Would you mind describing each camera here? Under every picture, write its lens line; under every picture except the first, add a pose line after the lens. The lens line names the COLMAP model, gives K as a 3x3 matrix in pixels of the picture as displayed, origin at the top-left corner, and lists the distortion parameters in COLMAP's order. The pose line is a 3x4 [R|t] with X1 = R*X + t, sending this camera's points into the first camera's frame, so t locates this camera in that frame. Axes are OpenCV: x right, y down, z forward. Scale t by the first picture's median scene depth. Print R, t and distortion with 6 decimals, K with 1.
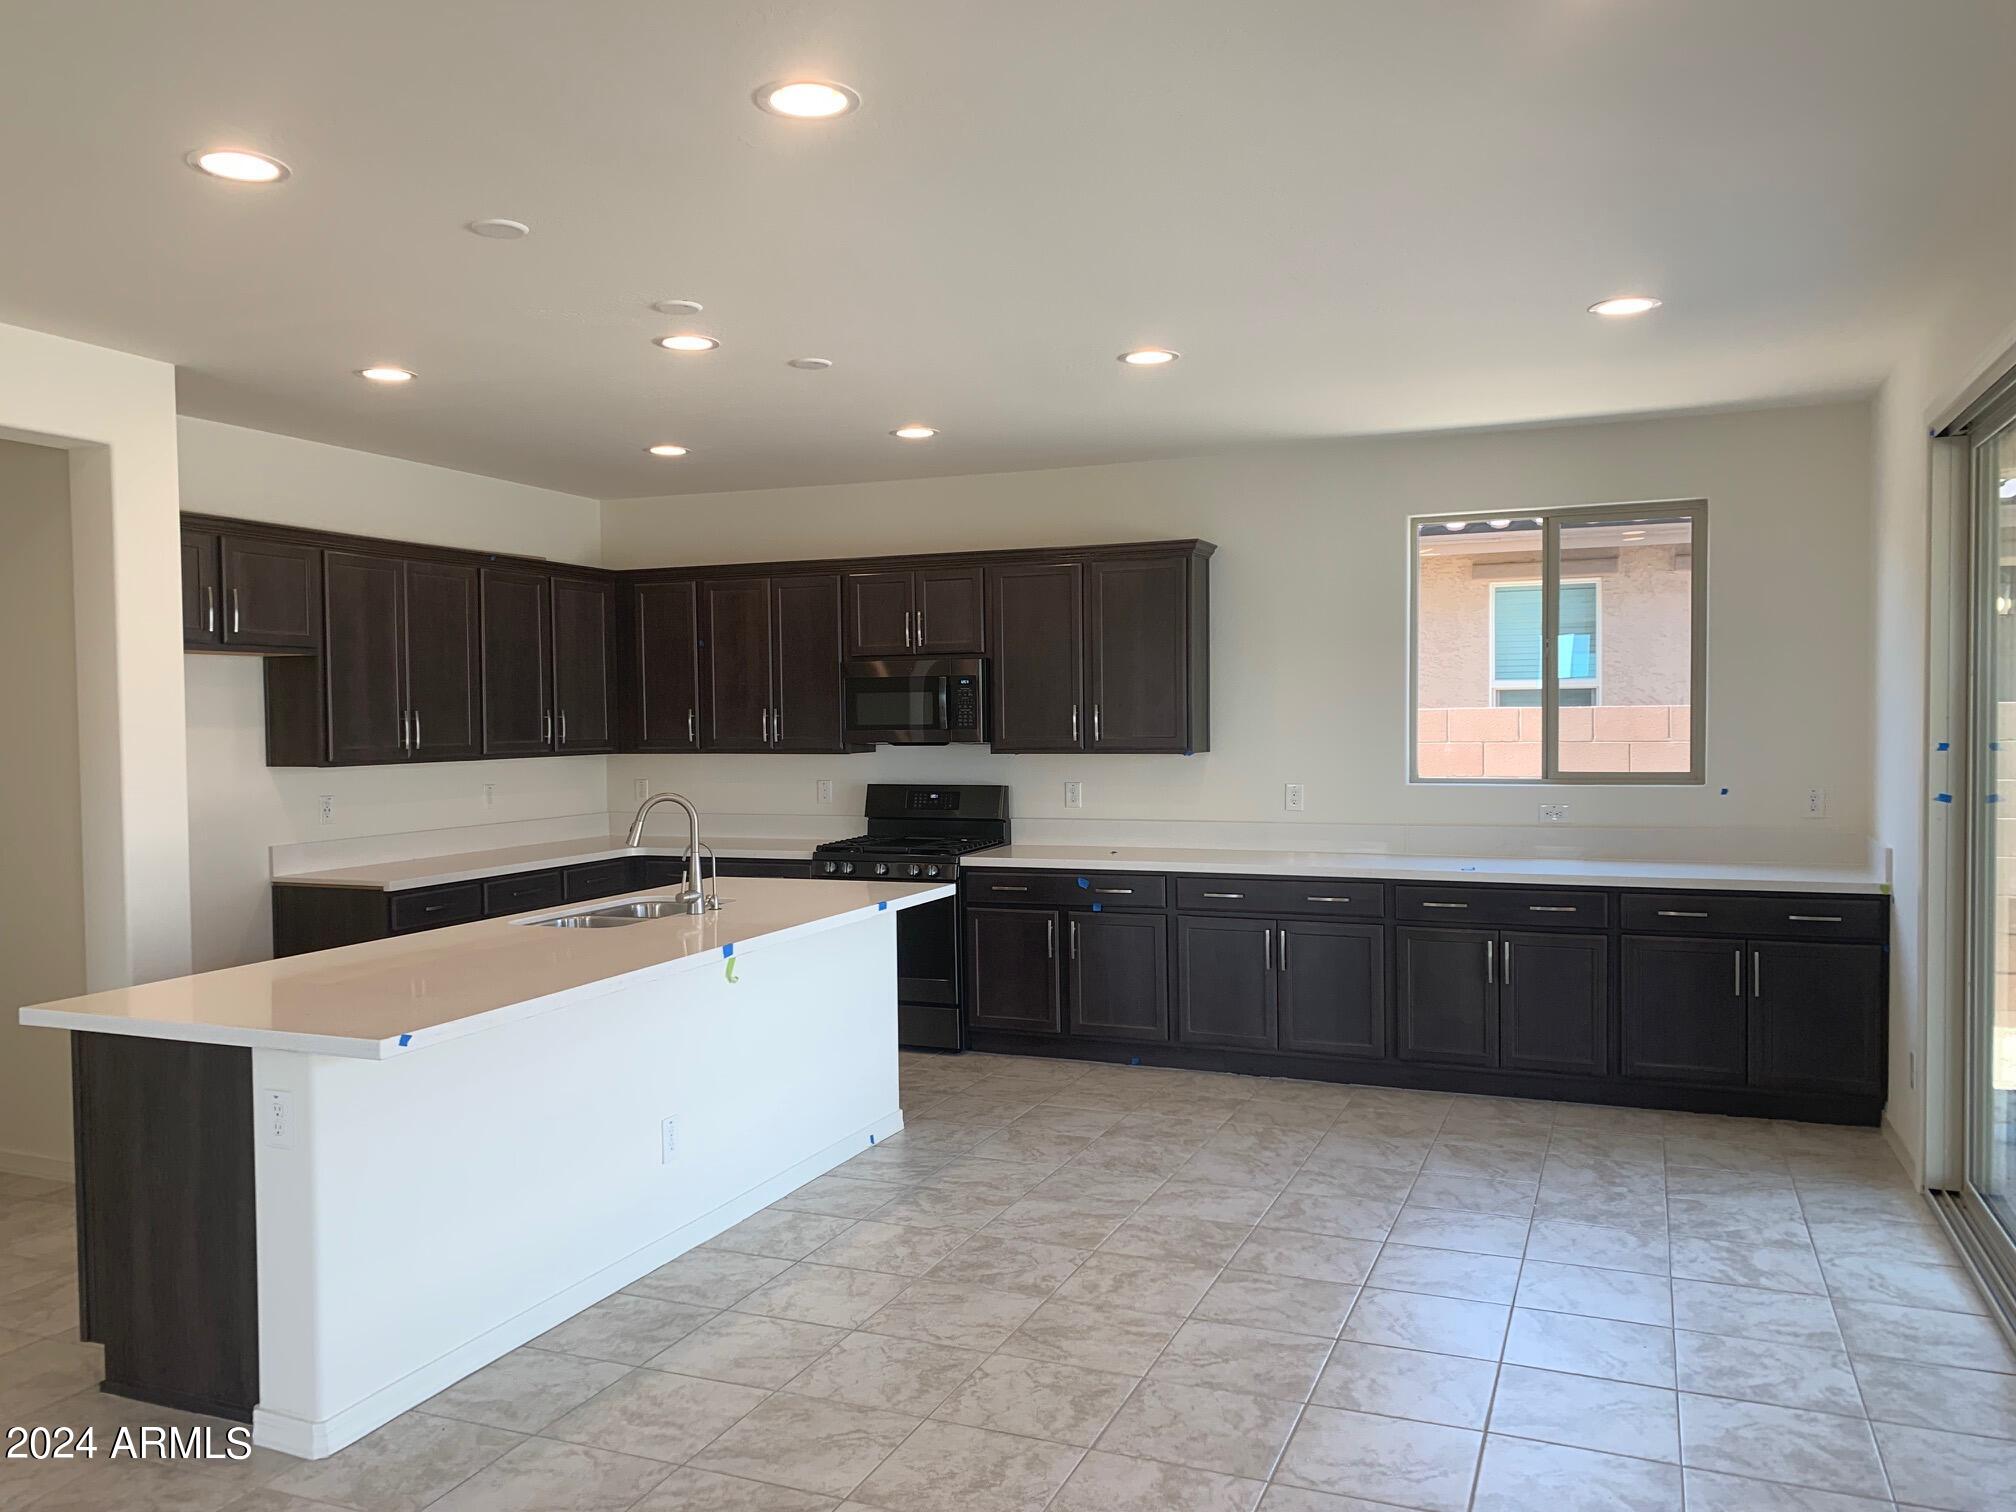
lens RADIAL K [[1531.8, 0, 998.5], [0, 1531.8, 768.1], [0, 0, 1]] dist [0.041186, -0.014837]
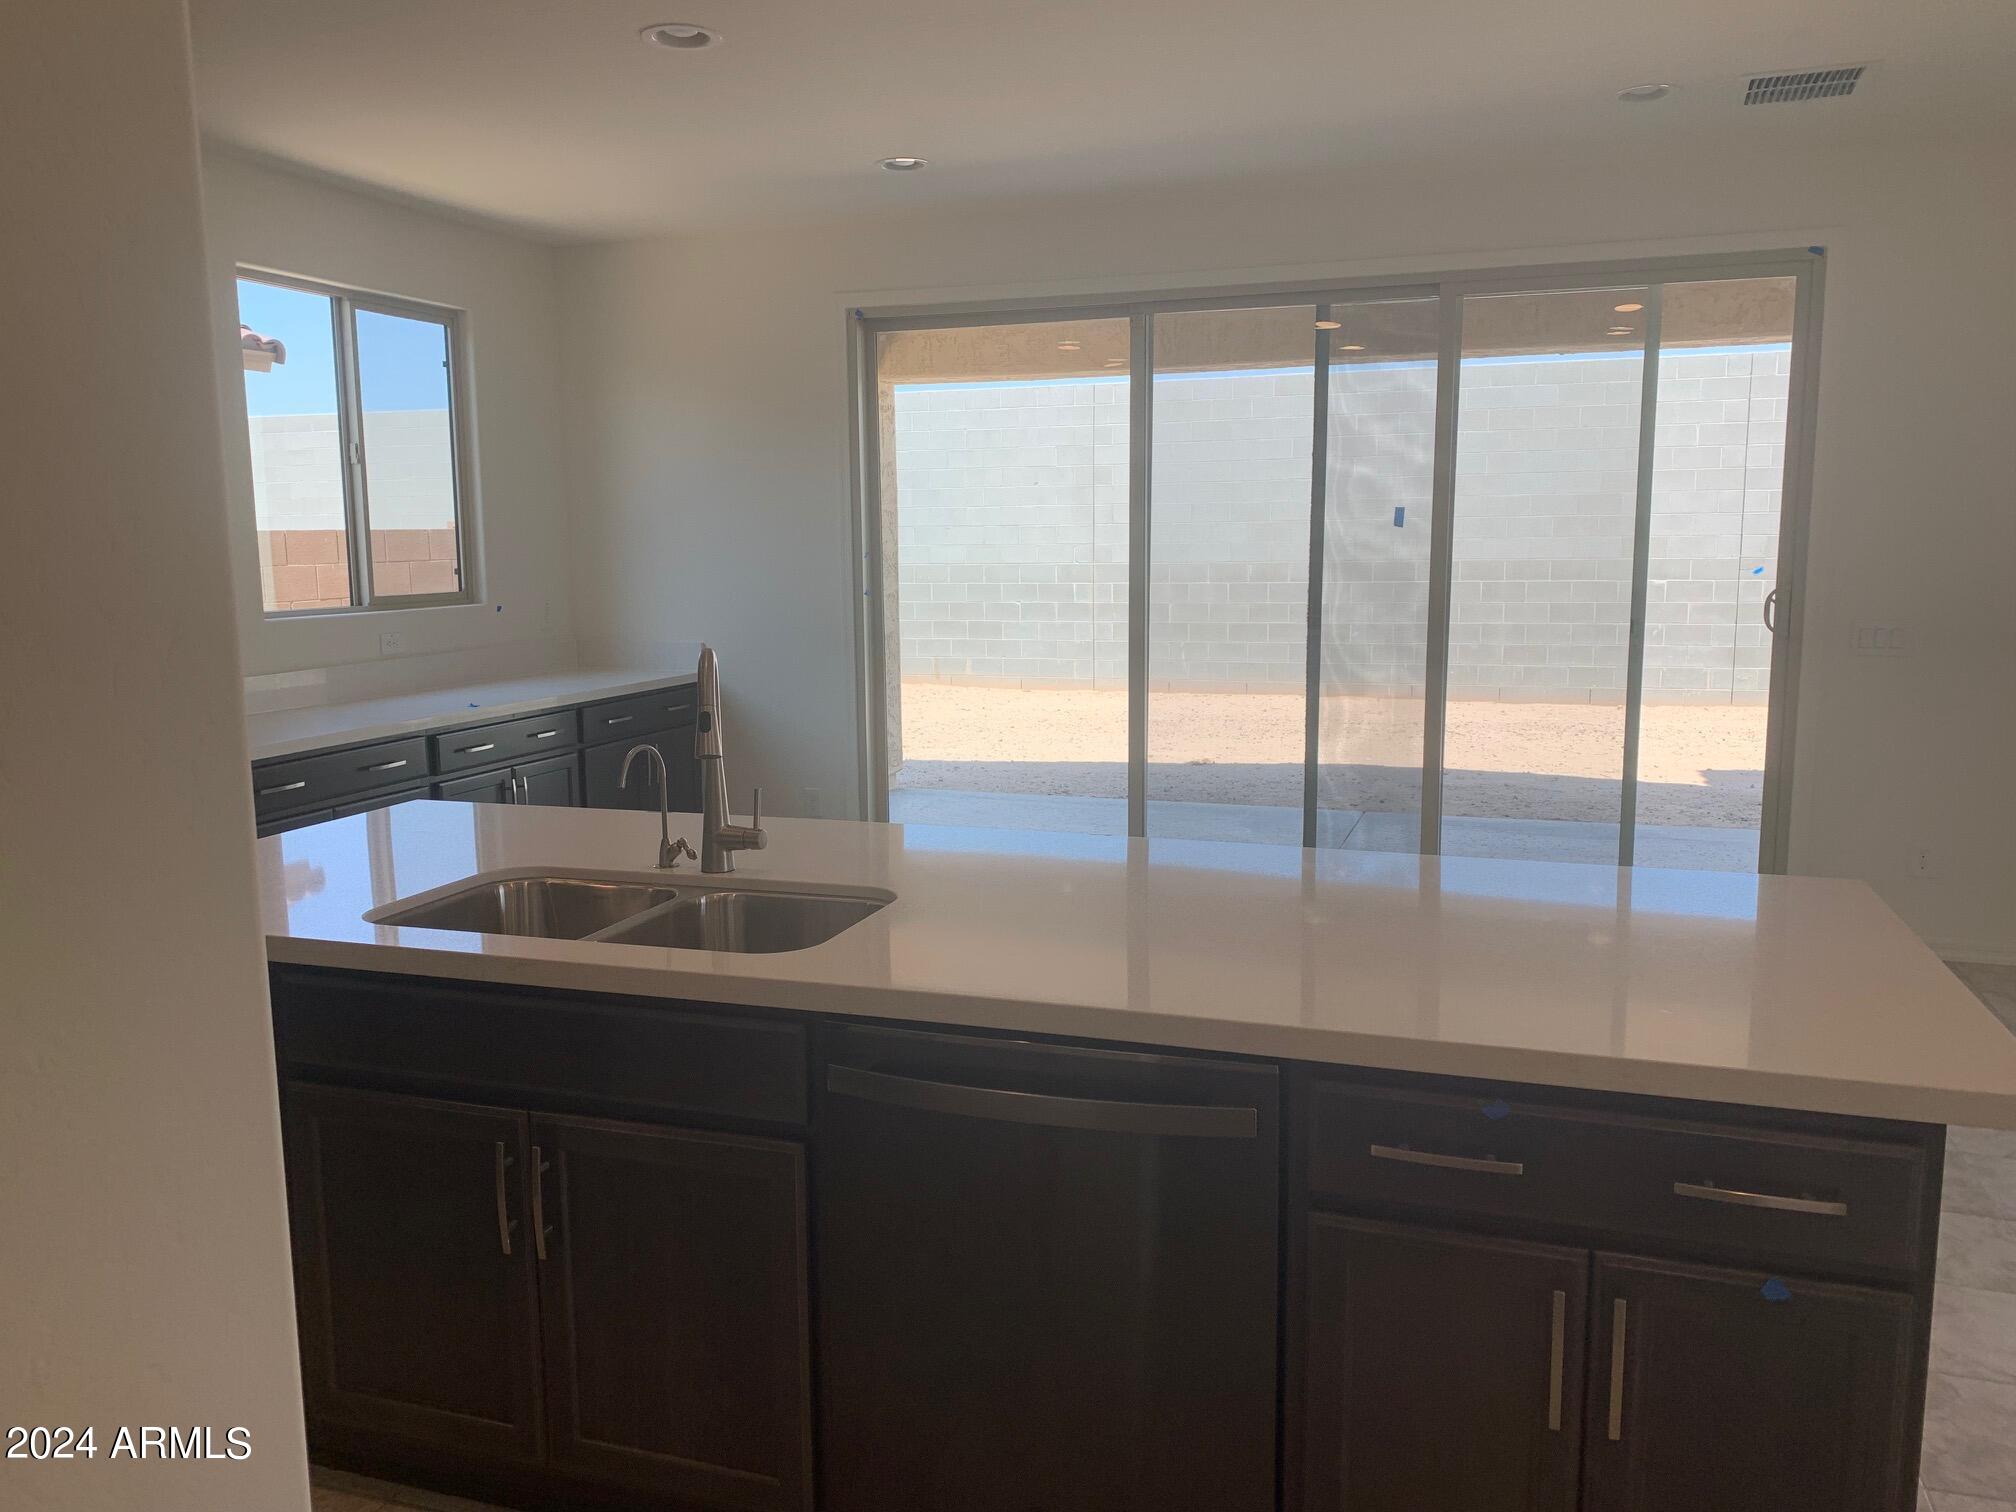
lens RADIAL K [[1531.8, 0, 1012.8], [0, 1531.8, 753.5], [0, 0, 1]] dist [0.041186, -0.014837]
pose [[-0.072493, -0.126456, 0.989320, -0.566450], [0.048514, 0.990308, 0.130137, -0.006123], [-0.996188, 0.057430, -0.065656, 0.715231]]
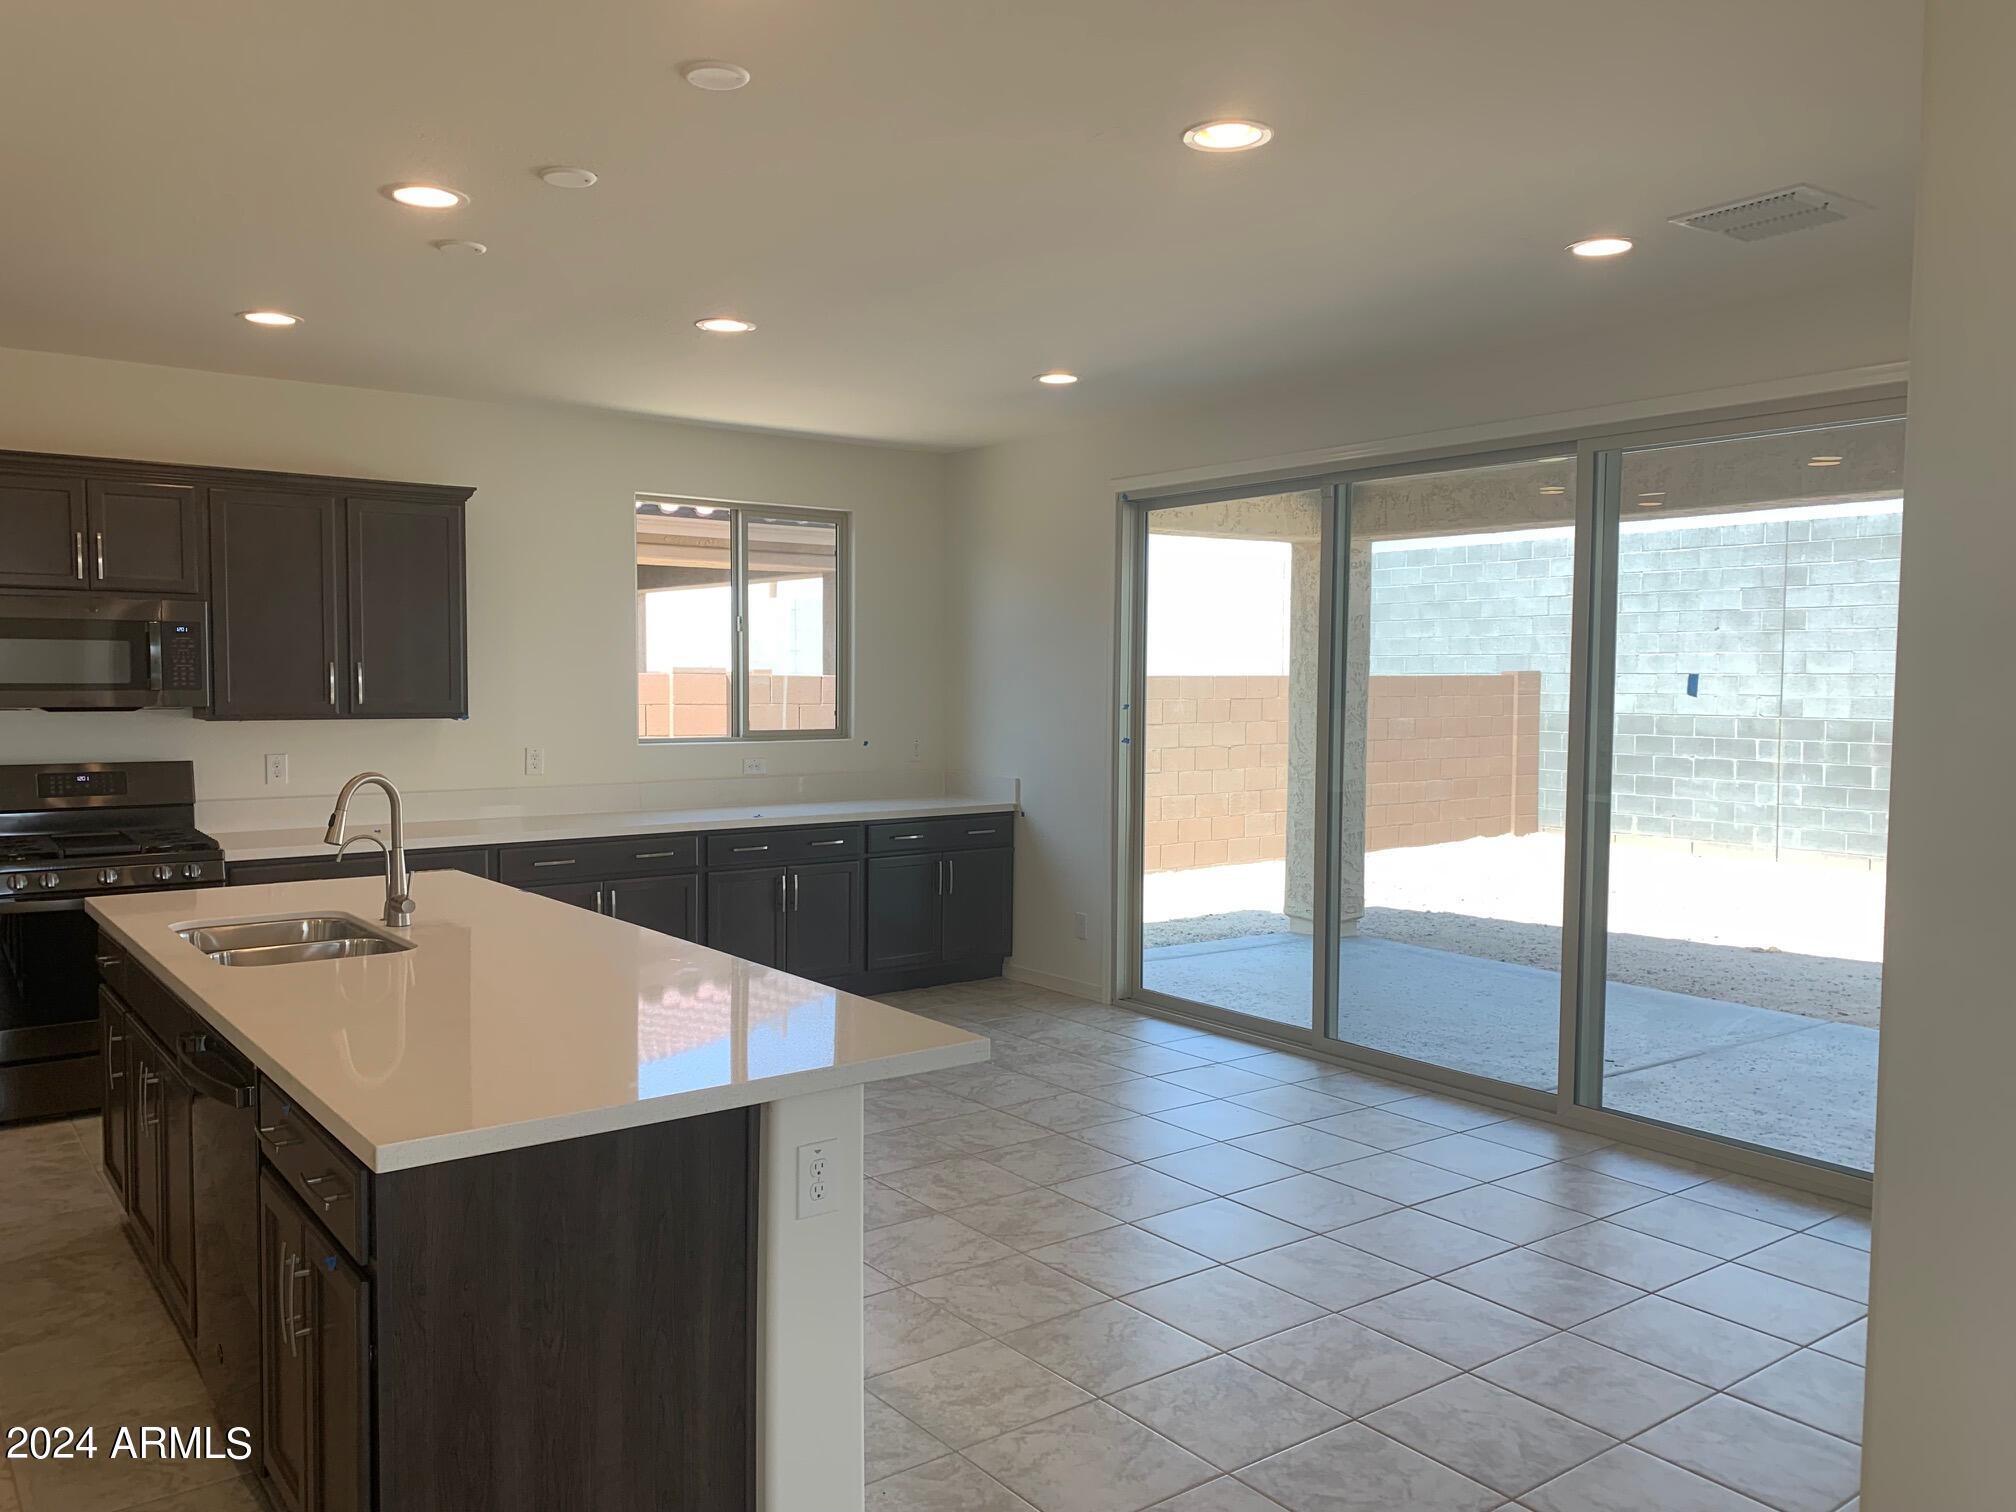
lens RADIAL K [[1531.8, 0, 968.3], [0, 1531.8, 752.2], [0, 0, 1]] dist [0.041186, -0.014837]
pose [[0.508196, -0.029664, 0.860730, -0.568636], [0.017922, 0.999554, 0.023867, -0.005790], [-0.861055, 0.003297, 0.508501, 0.273007]]
